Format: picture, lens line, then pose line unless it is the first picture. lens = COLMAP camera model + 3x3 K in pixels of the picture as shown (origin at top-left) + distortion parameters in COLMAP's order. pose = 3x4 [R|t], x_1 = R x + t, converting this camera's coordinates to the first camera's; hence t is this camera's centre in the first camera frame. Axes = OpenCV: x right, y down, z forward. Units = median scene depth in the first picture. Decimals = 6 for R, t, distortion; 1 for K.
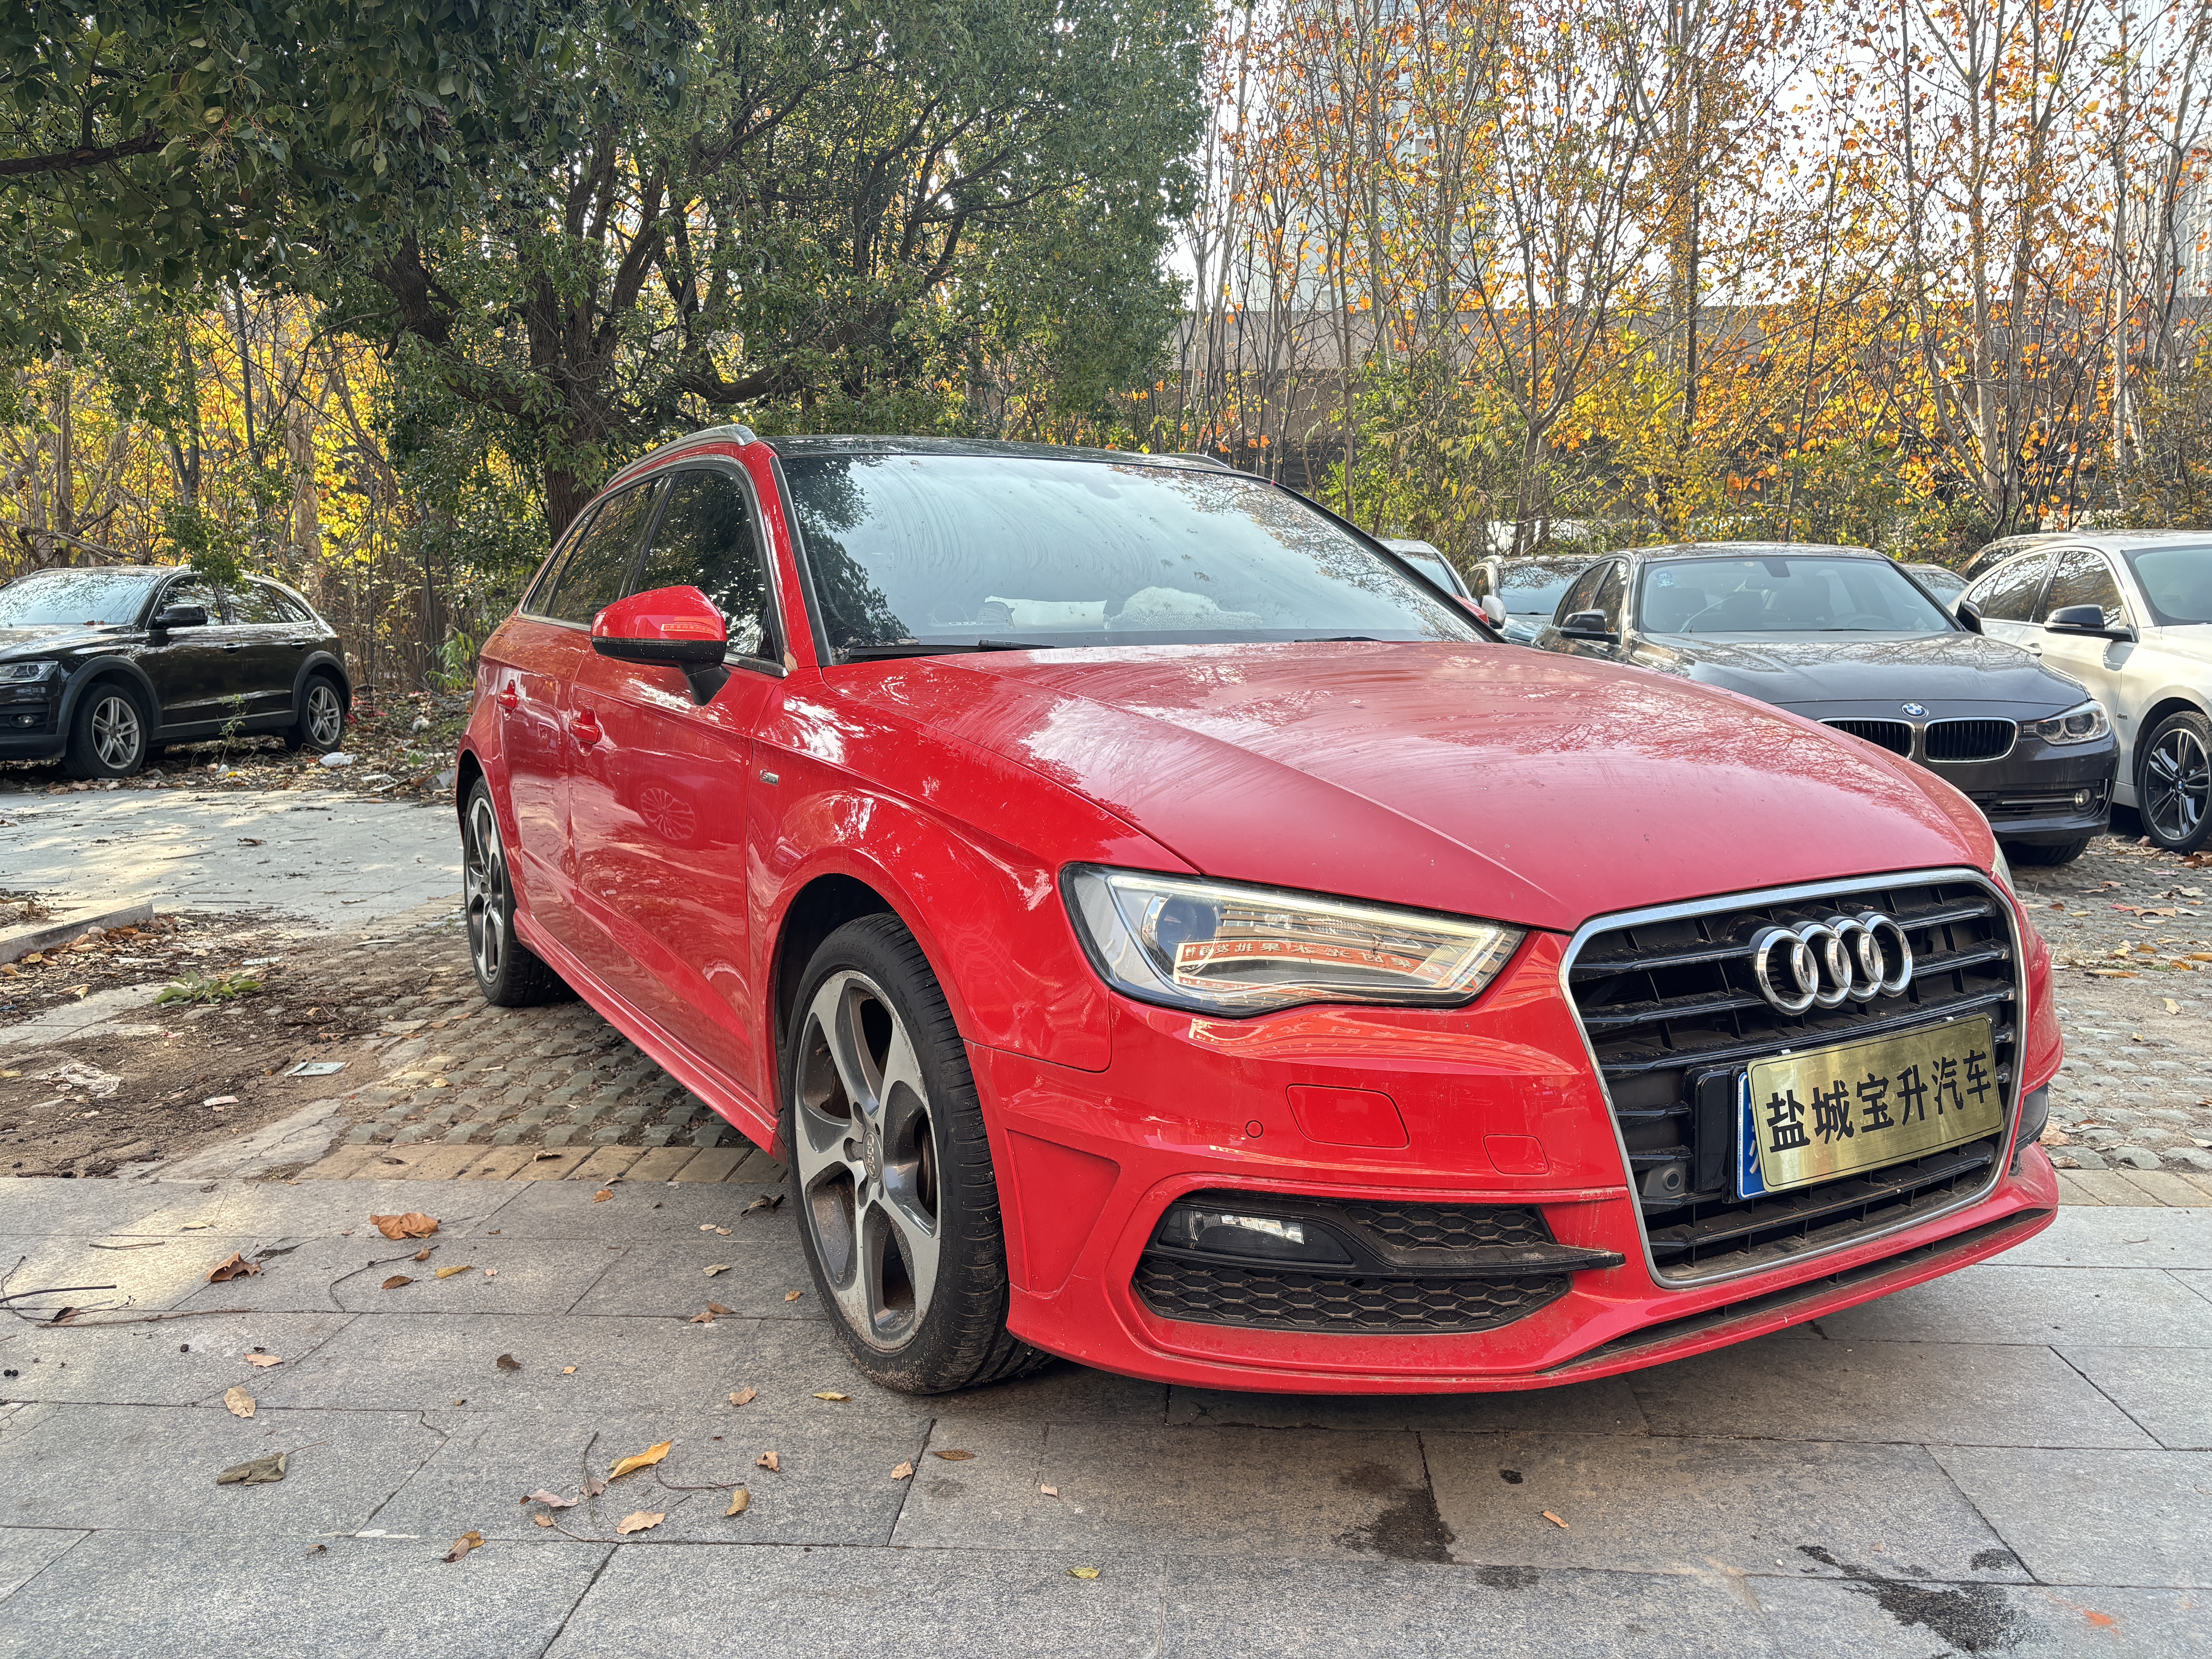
lens RADIAL K [[1701.9, 0, 1097.0], [0, 1701.9, 769.1], [0, 0, 1]] dist [0.053220, -0.077975]
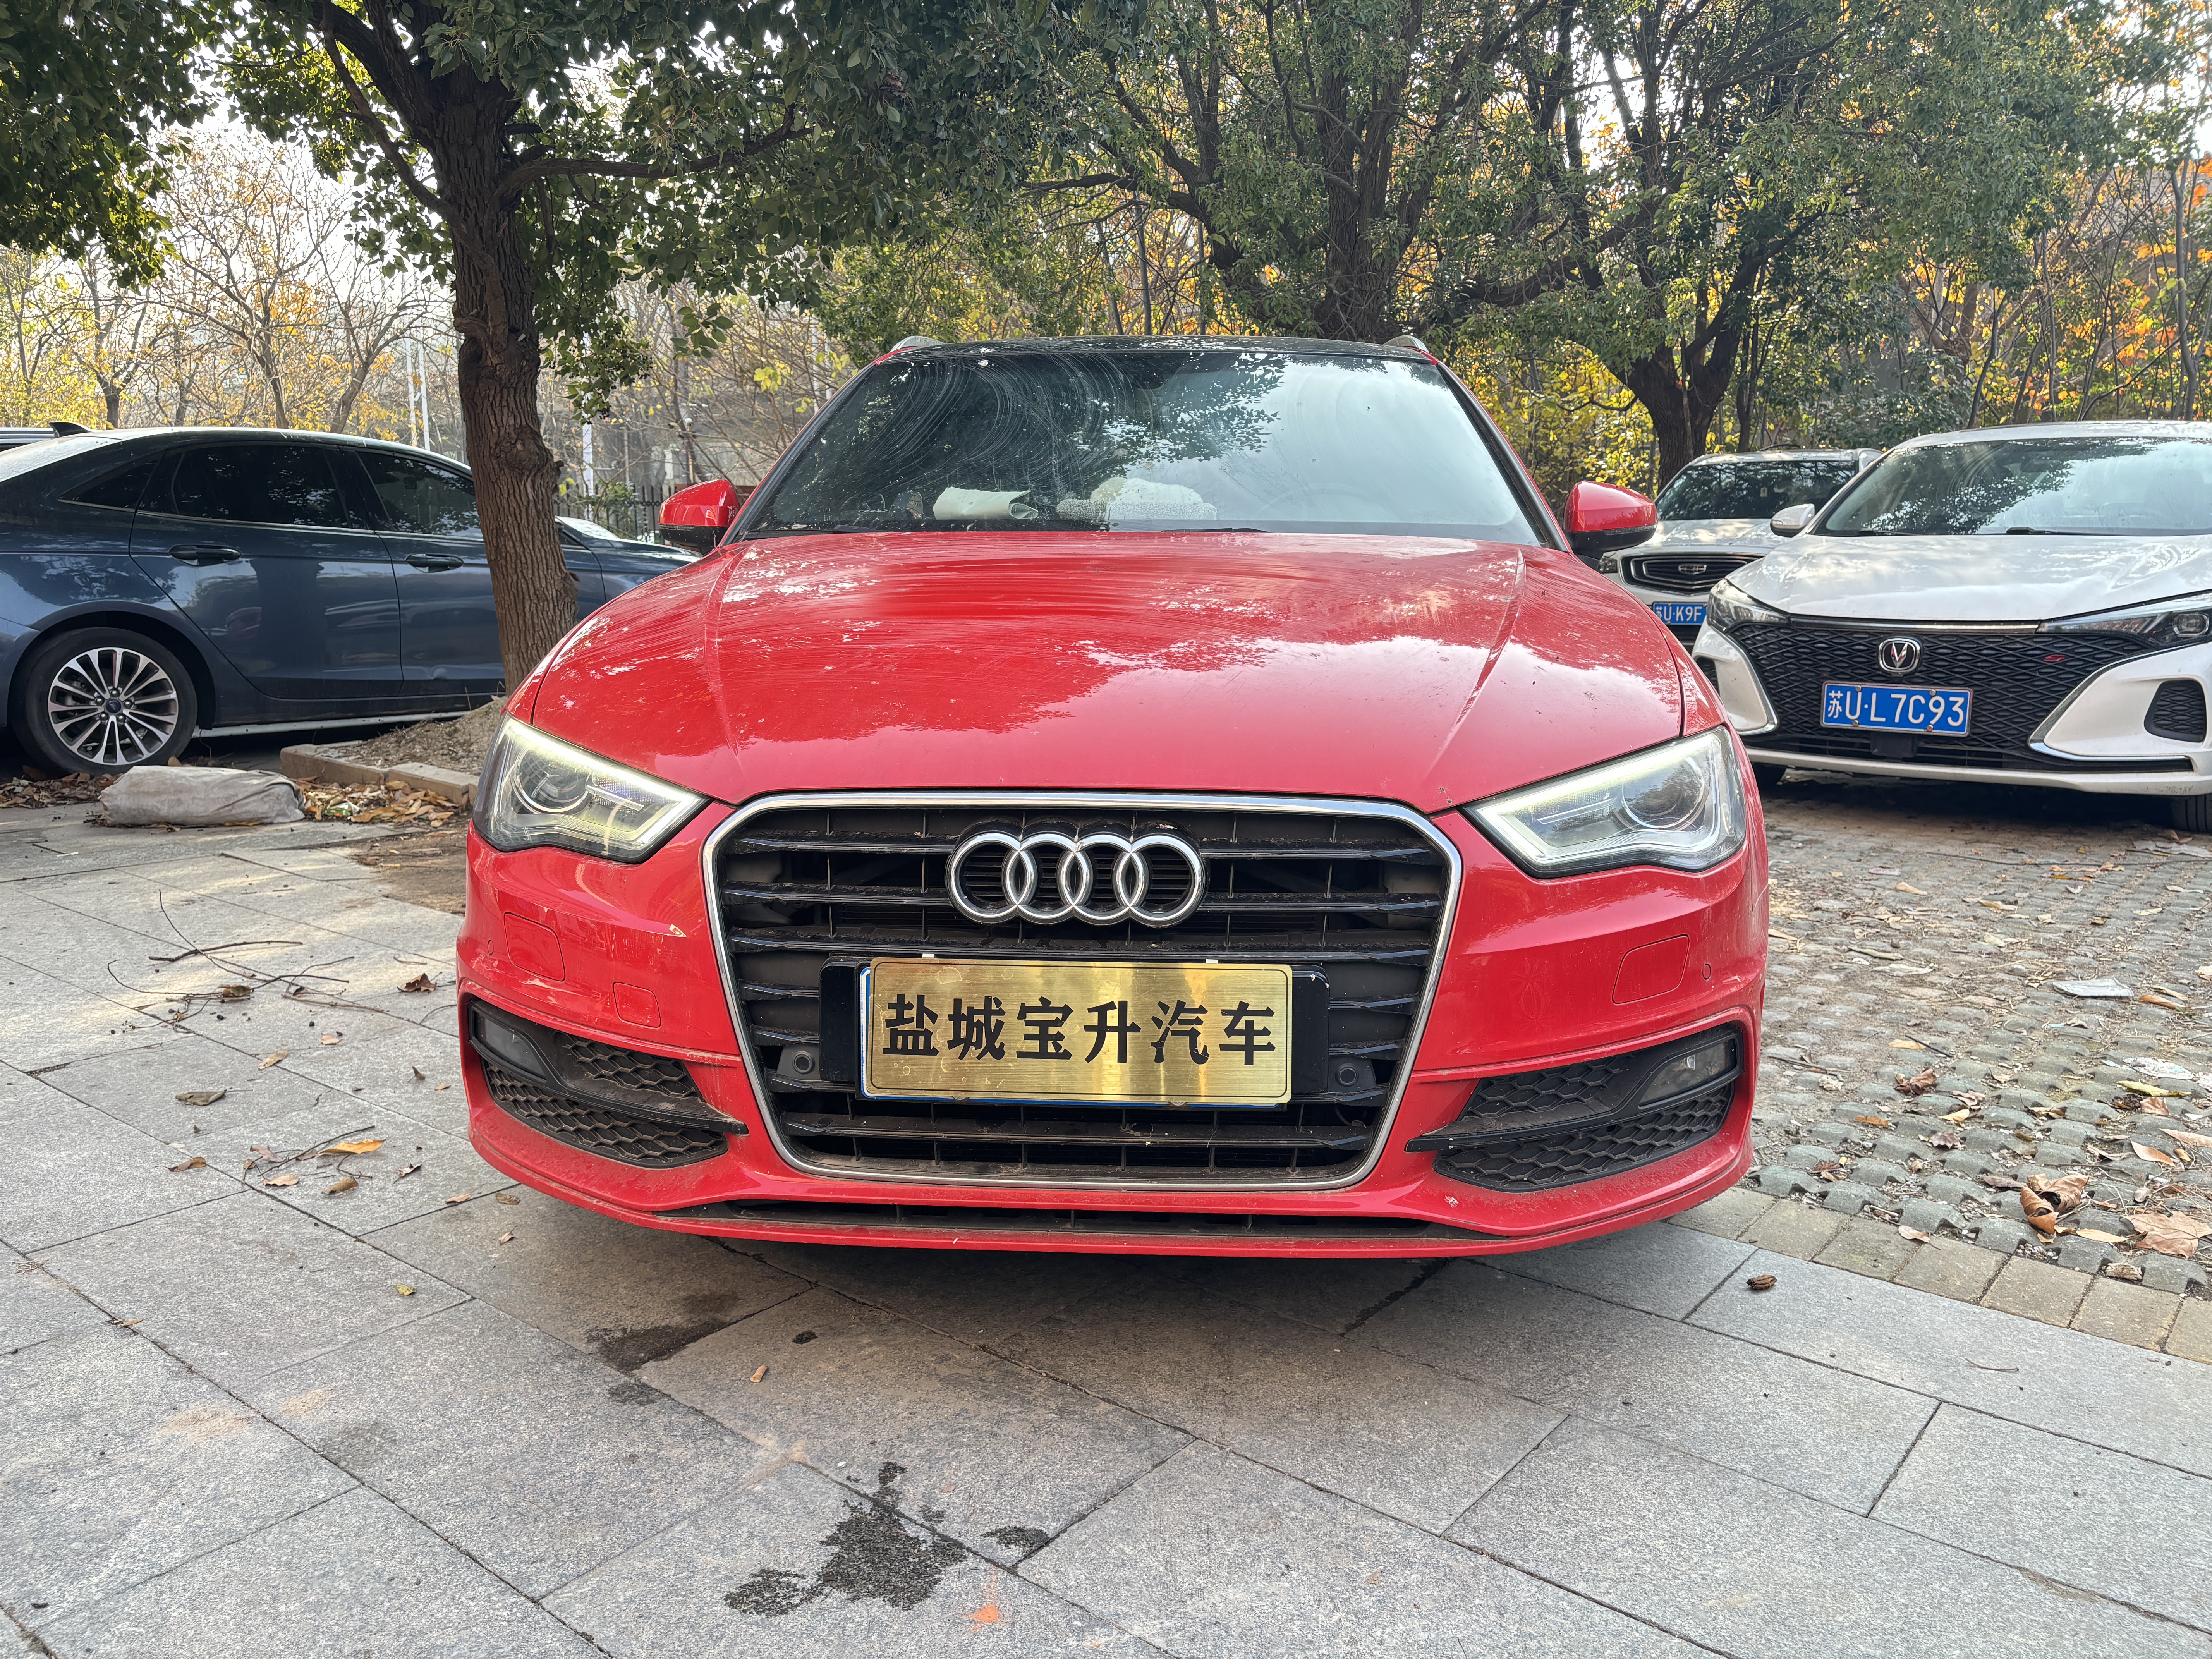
lens RADIAL K [[1676.1, 0, 1122.5], [0, 1676.1, 825.8], [0, 0, 1]] dist [0.029232, 0.004725]
pose [[0.823640, 0.097033, -0.558750, 0.988929], [-0.059243, 0.994585, 0.085392, 0.008856], [0.564010, -0.037231, 0.824928, 0.299677]]
